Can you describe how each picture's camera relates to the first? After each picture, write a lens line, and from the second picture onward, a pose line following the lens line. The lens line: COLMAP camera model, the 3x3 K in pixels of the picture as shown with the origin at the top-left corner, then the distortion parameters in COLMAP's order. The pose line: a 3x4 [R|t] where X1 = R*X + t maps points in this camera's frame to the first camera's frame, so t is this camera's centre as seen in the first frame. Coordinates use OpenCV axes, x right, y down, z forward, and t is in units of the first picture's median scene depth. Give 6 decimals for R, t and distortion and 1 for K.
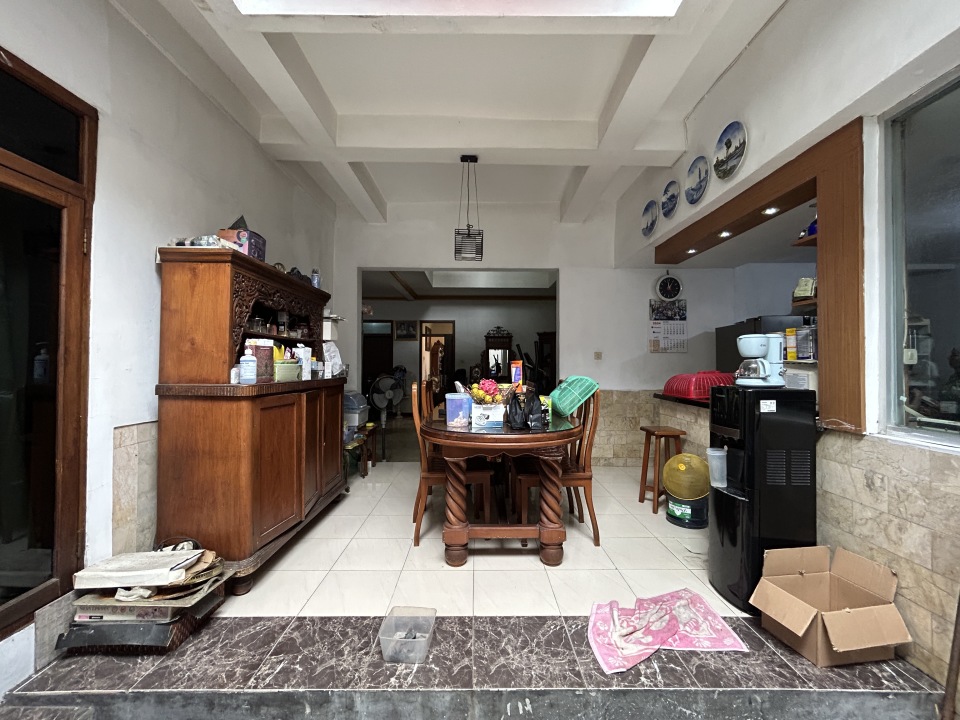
lens RADIAL K [[390.0, 0, 480.2], [0, 390.0, 360.6], [0, 0, 1]] dist [-0.002810, 0.001201]
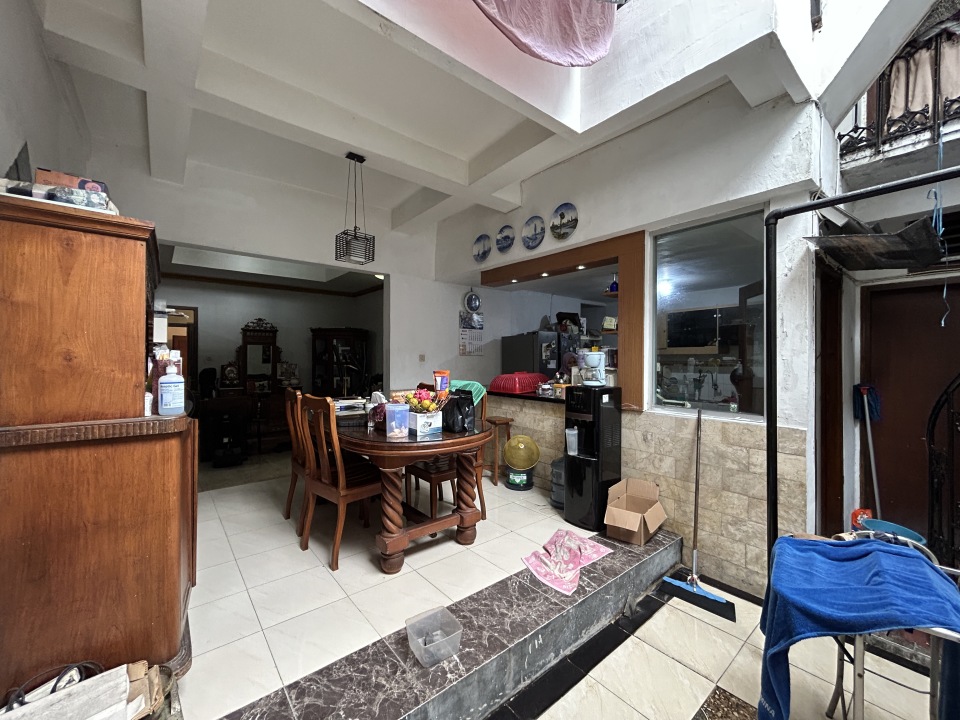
lens RADIAL K [[390.0, 0, 479.2], [0, 390.0, 360.6], [0, 0, 1]] dist [-0.002810, 0.001201]
pose [[0.774882, -0.005025, 0.632086, -0.620123], [-0.006642, 0.999848, 0.016091, -0.055628], [-0.632071, -0.016667, 0.774731, 0.090461]]
